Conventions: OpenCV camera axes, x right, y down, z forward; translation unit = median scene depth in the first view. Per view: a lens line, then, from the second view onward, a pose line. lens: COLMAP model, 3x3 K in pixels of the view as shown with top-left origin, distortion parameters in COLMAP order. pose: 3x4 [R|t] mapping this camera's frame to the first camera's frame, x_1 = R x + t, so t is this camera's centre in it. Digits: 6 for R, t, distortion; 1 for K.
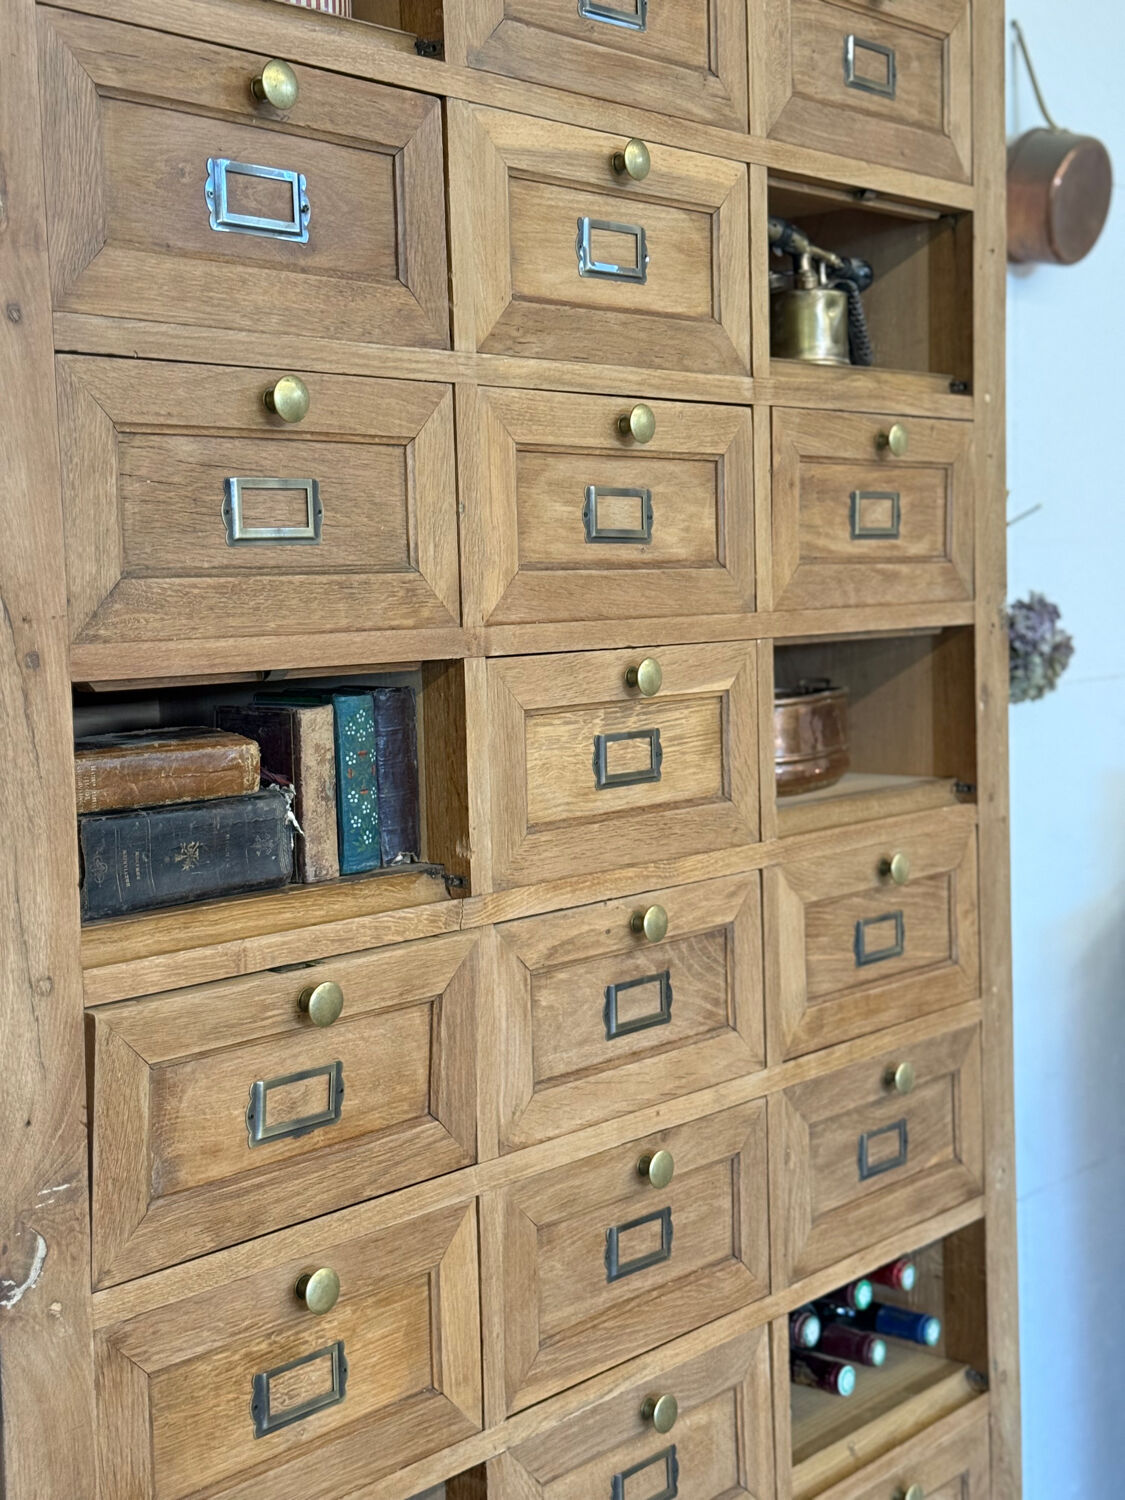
lens RADIAL K [[2104.7, 0, 566.3], [0, 2104.7, 739.3], [0, 0, 1]] dist [0.122787, 0.000000]
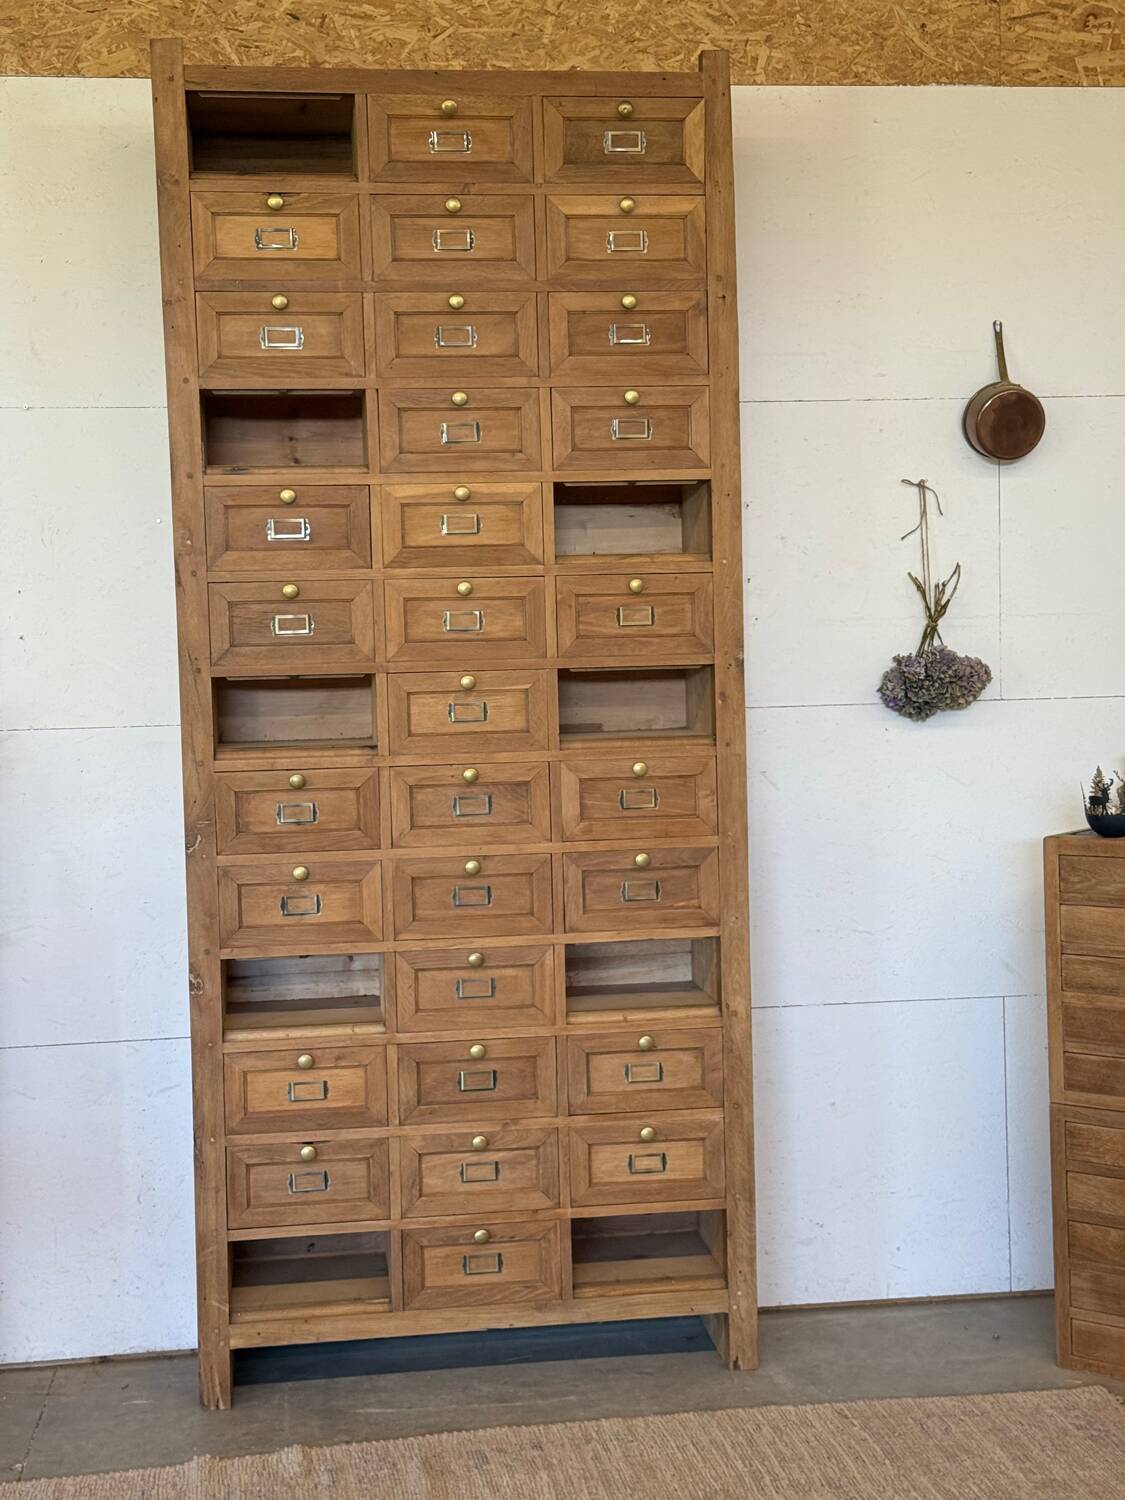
lens RADIAL K [[2104.7, 0, 580.5], [0, 2104.7, 750.8], [0, 0, 1]] dist [0.122787, 0.000000]
pose [[0.747903, 0.046177, -0.662200, 2.095933], [-0.045593, 0.998795, 0.018155, 0.002681], [0.662241, 0.016613, 0.749107, -0.991302]]
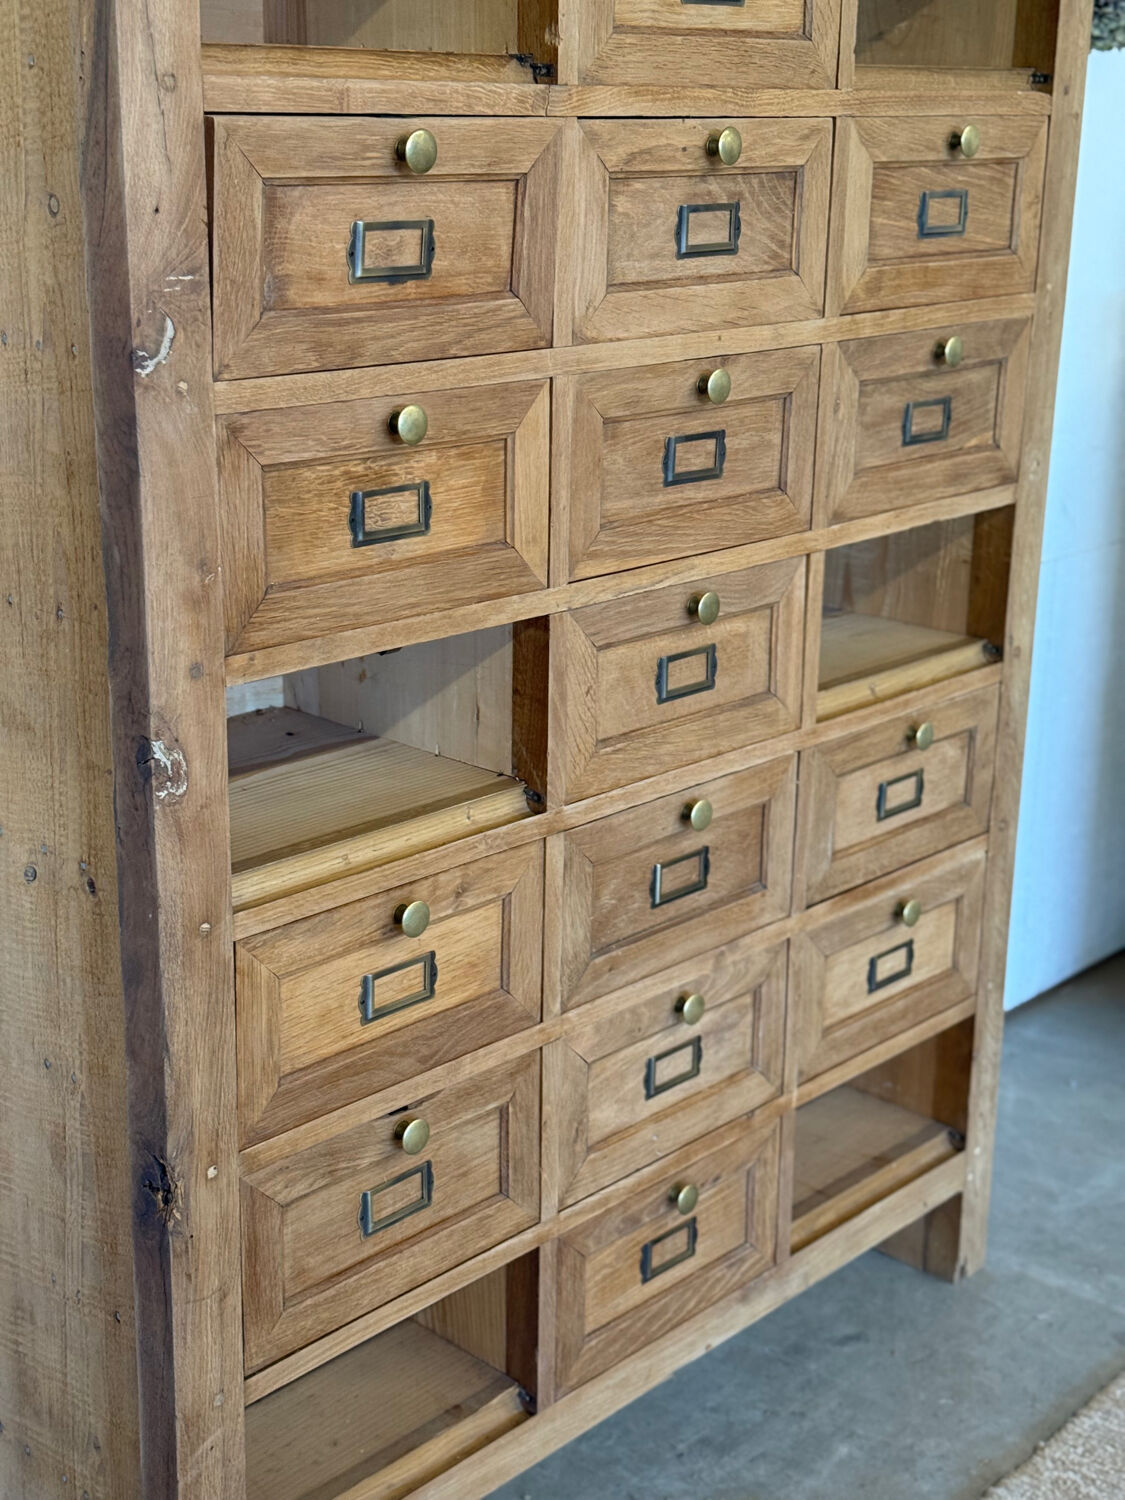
lens RADIAL K [[2104.7, 0, 552.7], [0, 2104.7, 754.4], [0, 0, 1]] dist [0.122787, 0.000000]
pose [[0.998275, 0.051334, -0.028505, 0.000025], [-0.043672, 0.973624, 0.223940, 0.163892], [0.039249, -0.222309, 0.974186, -0.114228]]
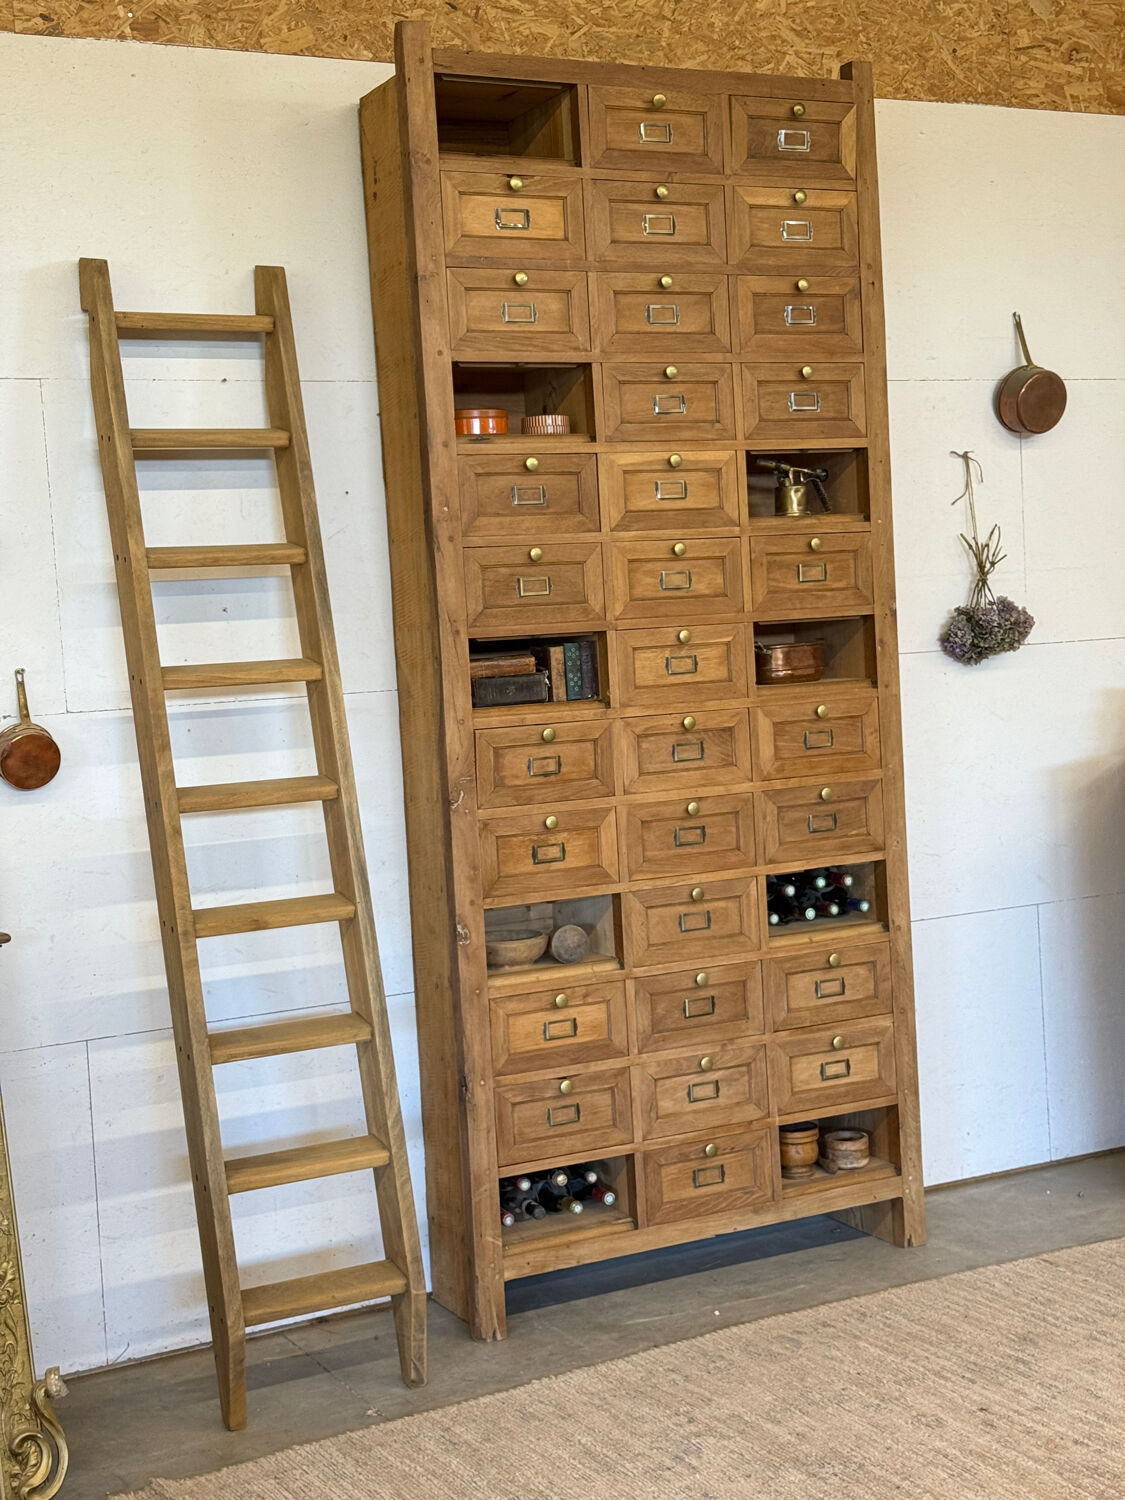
lens RADIAL K [[2104.7, 0, 568.2], [0, 2104.7, 754.1], [0, 0, 1]] dist [0.122787, 0.000000]
pose [[0.926568, -0.000383, -0.376127, 1.062227], [0.002283, 0.999987, 0.004606, 0.128455], [0.376121, -0.005126, 0.926557, -1.886818]]
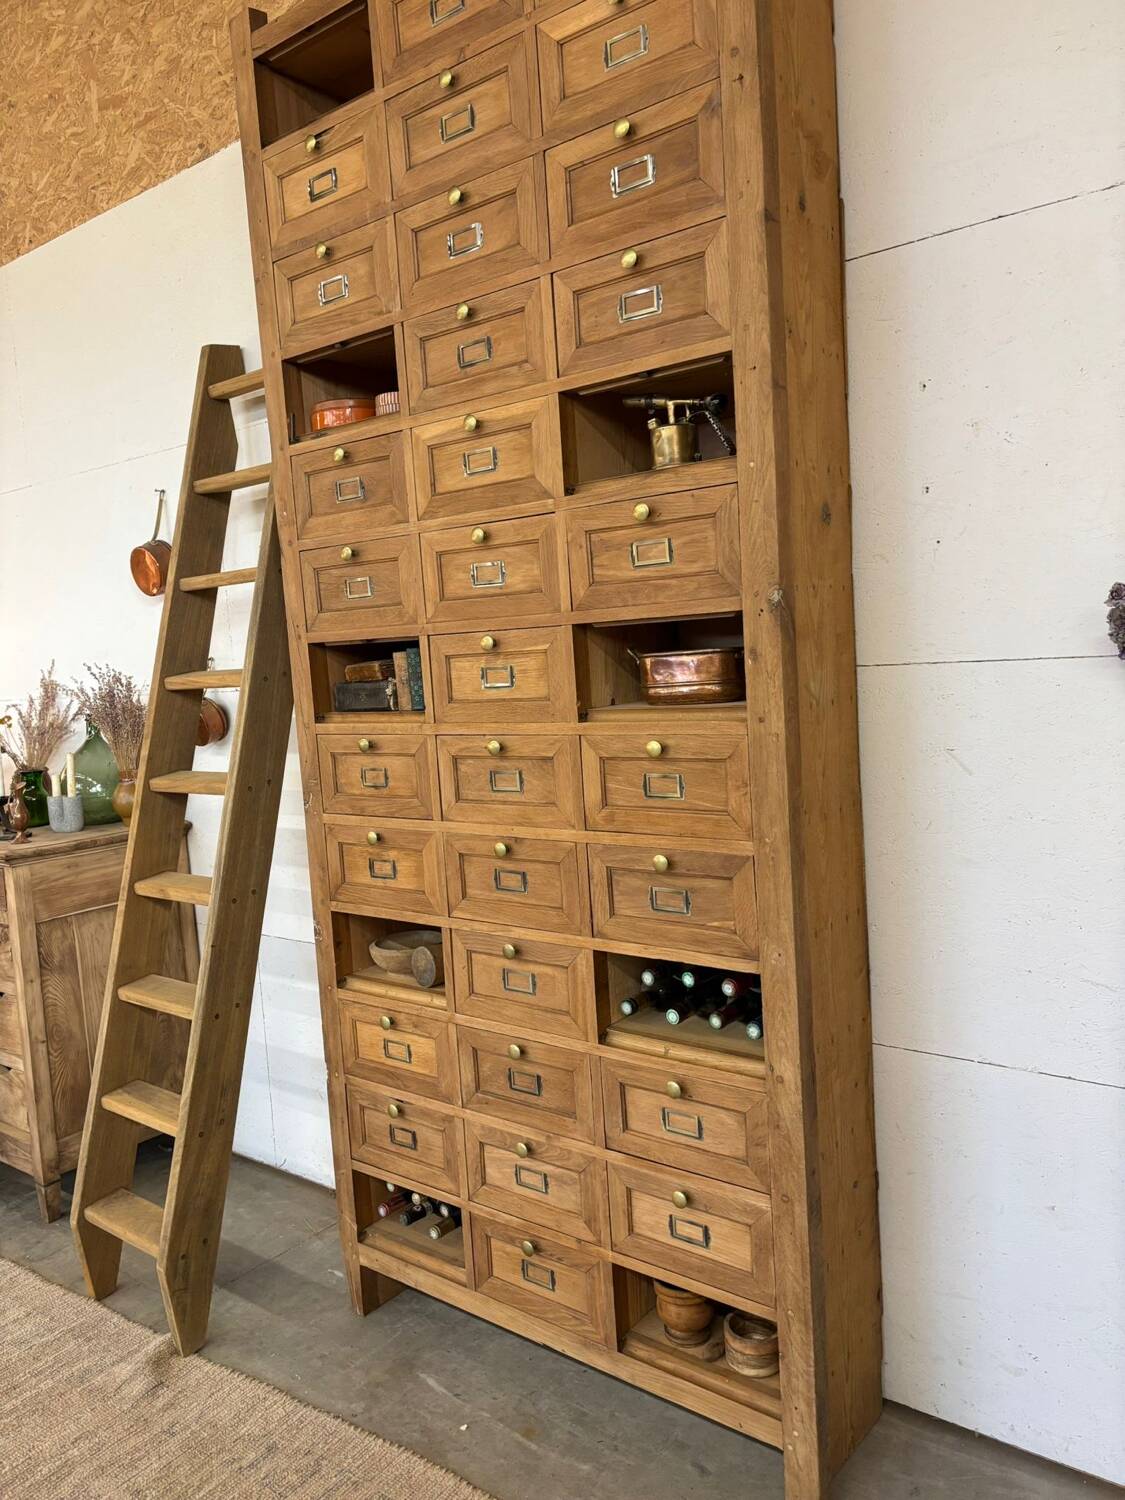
lens RADIAL K [[1136.9, 0, 553.6], [0, 1136.9, 755.6], [0, 0, 1]] dist [0.053147, -0.061386]
pose [[0.037377, 0.124545, -0.991510, 1.442183], [-0.012139, 0.992186, 0.124172, -0.069035], [0.999227, 0.007394, 0.038597, 1.119664]]
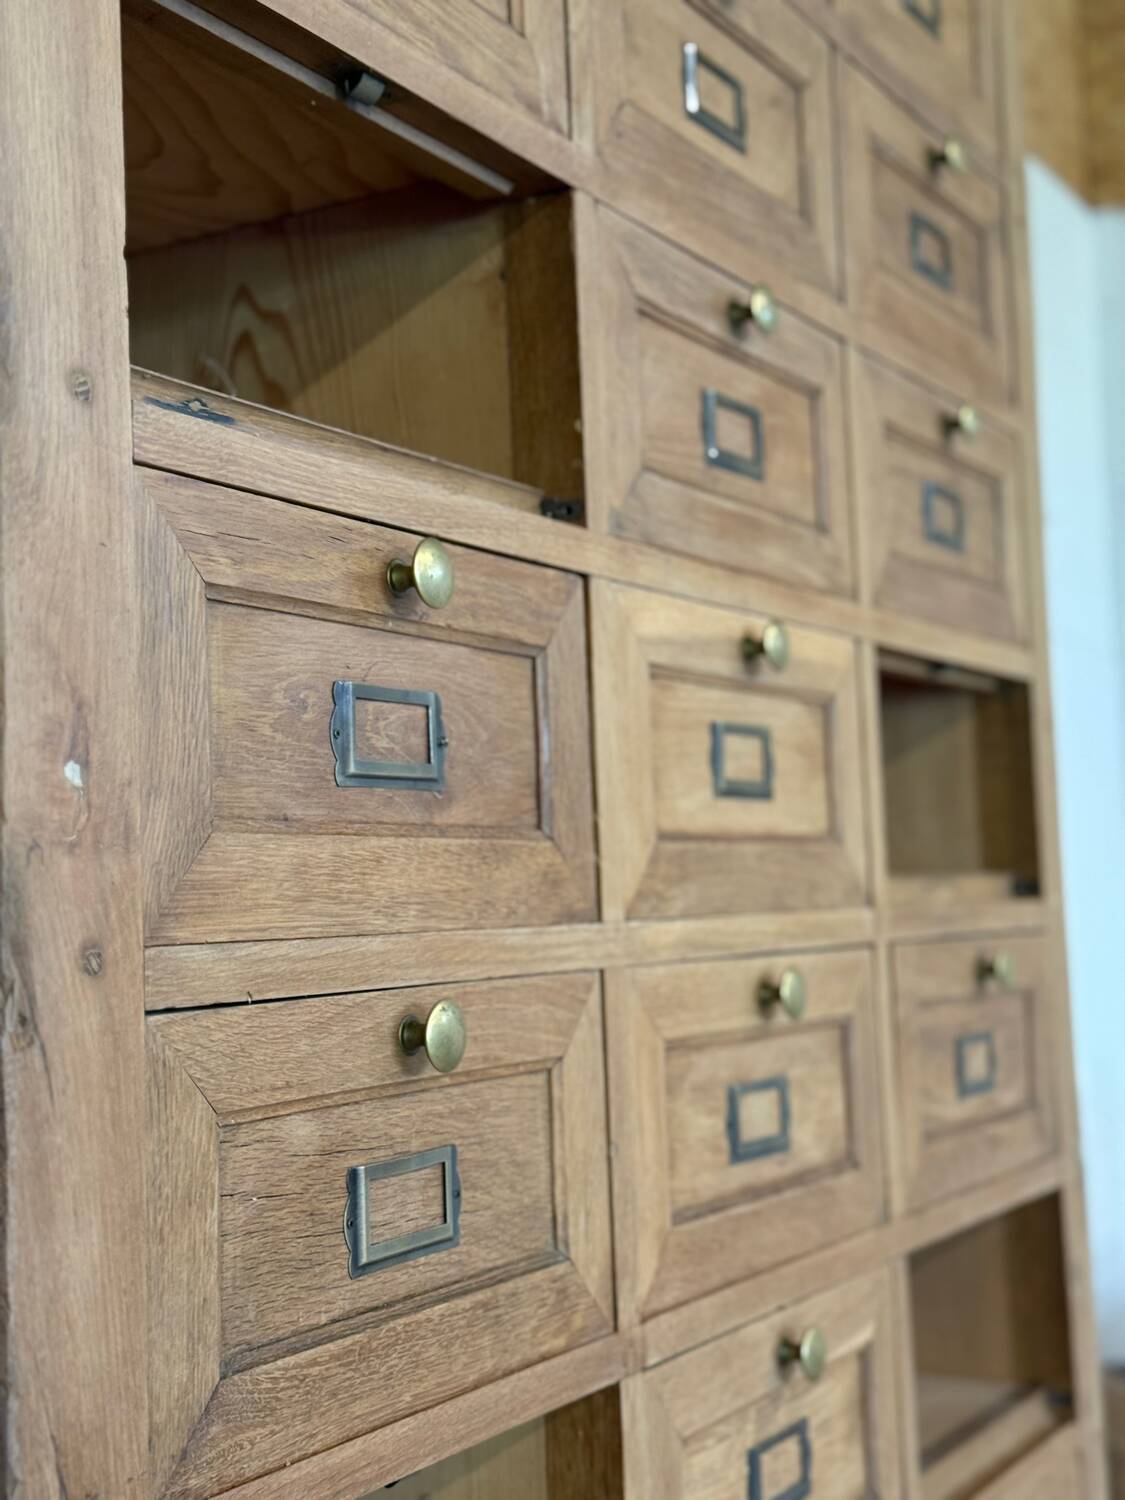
lens RADIAL K [[2104.7, 0, 550.3], [0, 2104.7, 739.2], [0, 0, 1]] dist [0.122787, 0.000000]
pose [[0.982342, 0.005647, 0.187010, -0.197674], [0.024506, 0.987050, -0.158531, -0.132589], [-0.185484, 0.160314, 0.969482, 0.318289]]
